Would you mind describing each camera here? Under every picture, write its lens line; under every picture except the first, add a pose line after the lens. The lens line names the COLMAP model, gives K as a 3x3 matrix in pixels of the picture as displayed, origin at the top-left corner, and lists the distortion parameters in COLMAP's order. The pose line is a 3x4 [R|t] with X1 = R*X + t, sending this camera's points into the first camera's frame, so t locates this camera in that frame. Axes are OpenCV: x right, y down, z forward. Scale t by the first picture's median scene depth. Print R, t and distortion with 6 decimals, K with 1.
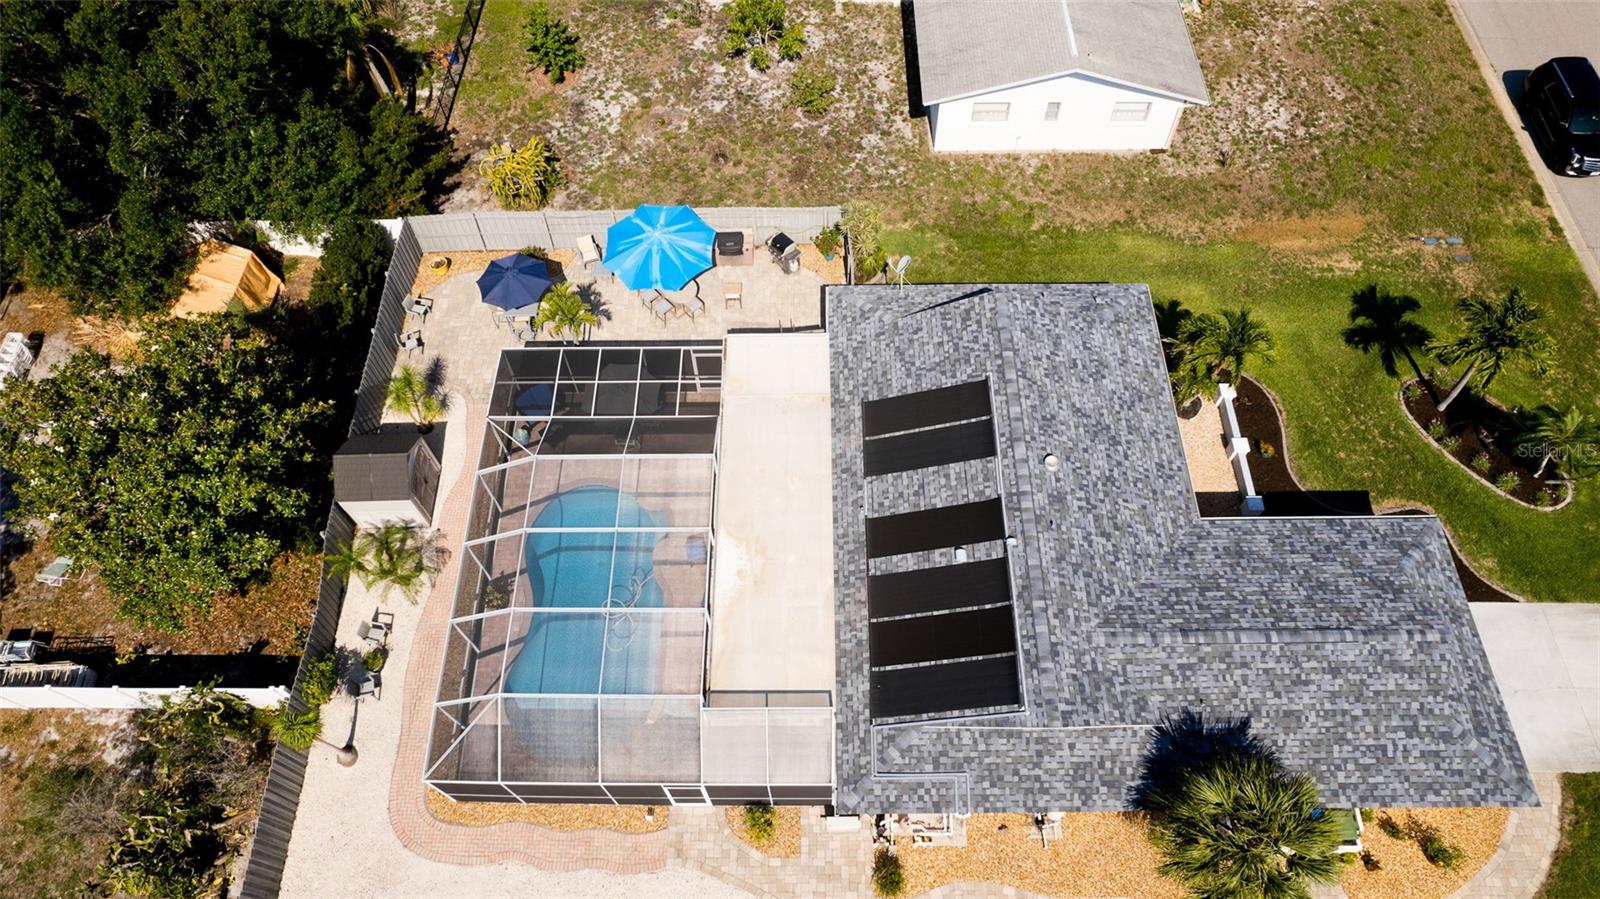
lens RADIAL K [[1024.4, 0, 804.3], [0, 1024.4, 466.8], [0, 0, 1]] dist [-0.071692, 0.056311]
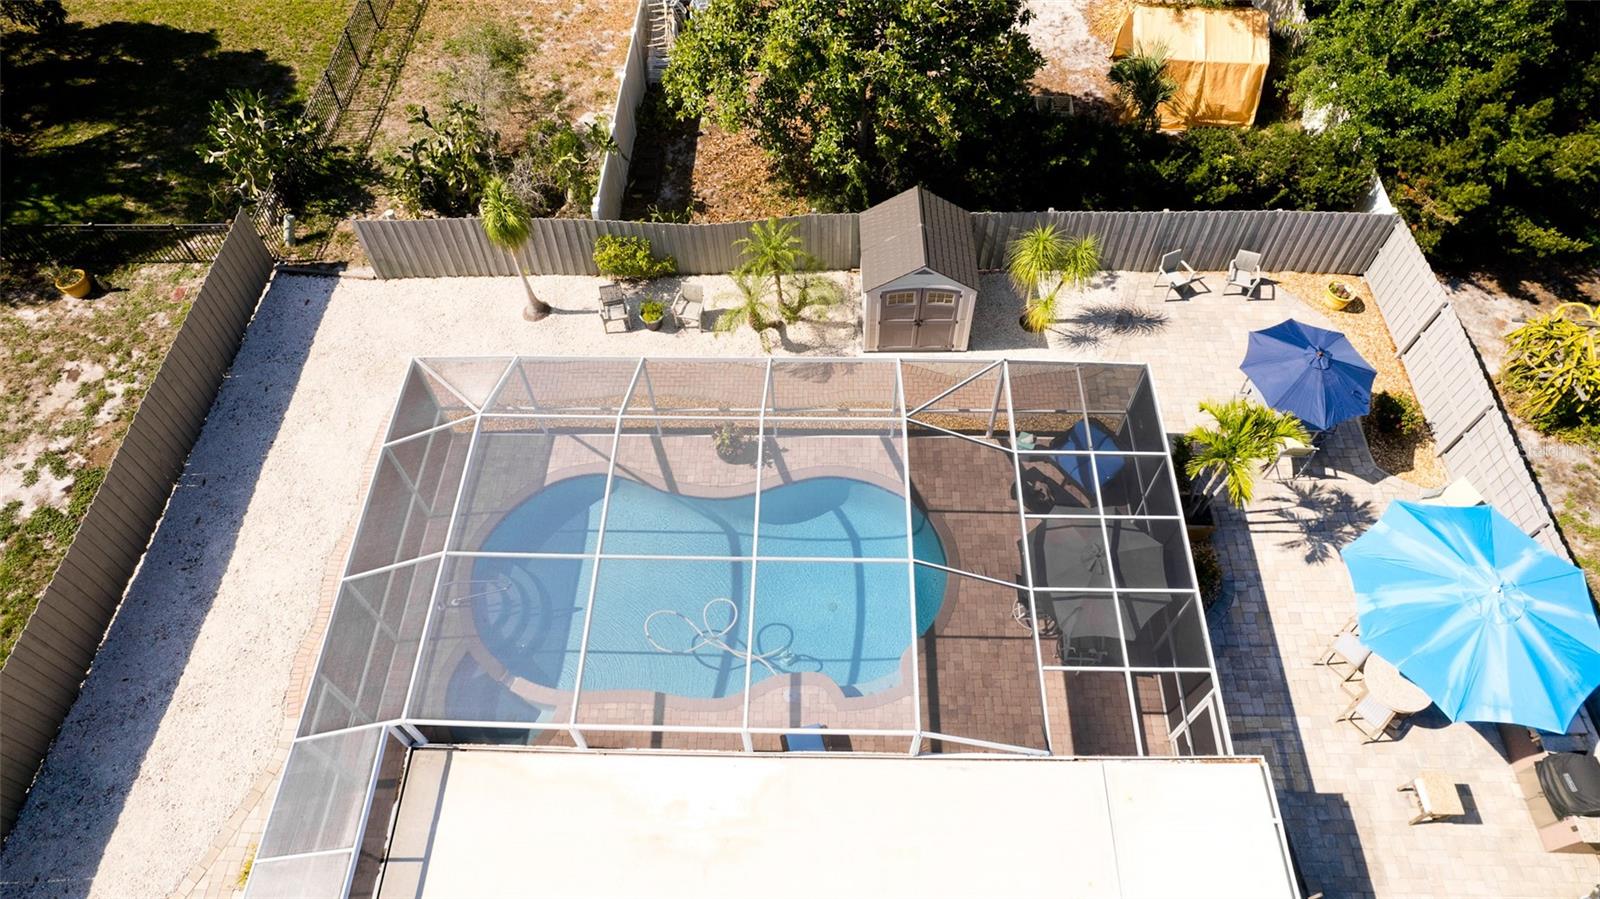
lens RADIAL K [[1025.9, 0, 802.2], [0, 1025.9, 392.4], [0, 0, 1]] dist [-0.080255, 0.071526]
pose [[-0.020317, 0.816349, -0.577202, 0.054446], [-0.857247, 0.282871, 0.430245, -0.207512], [0.514504, 0.503546, 0.694066, 0.555324]]
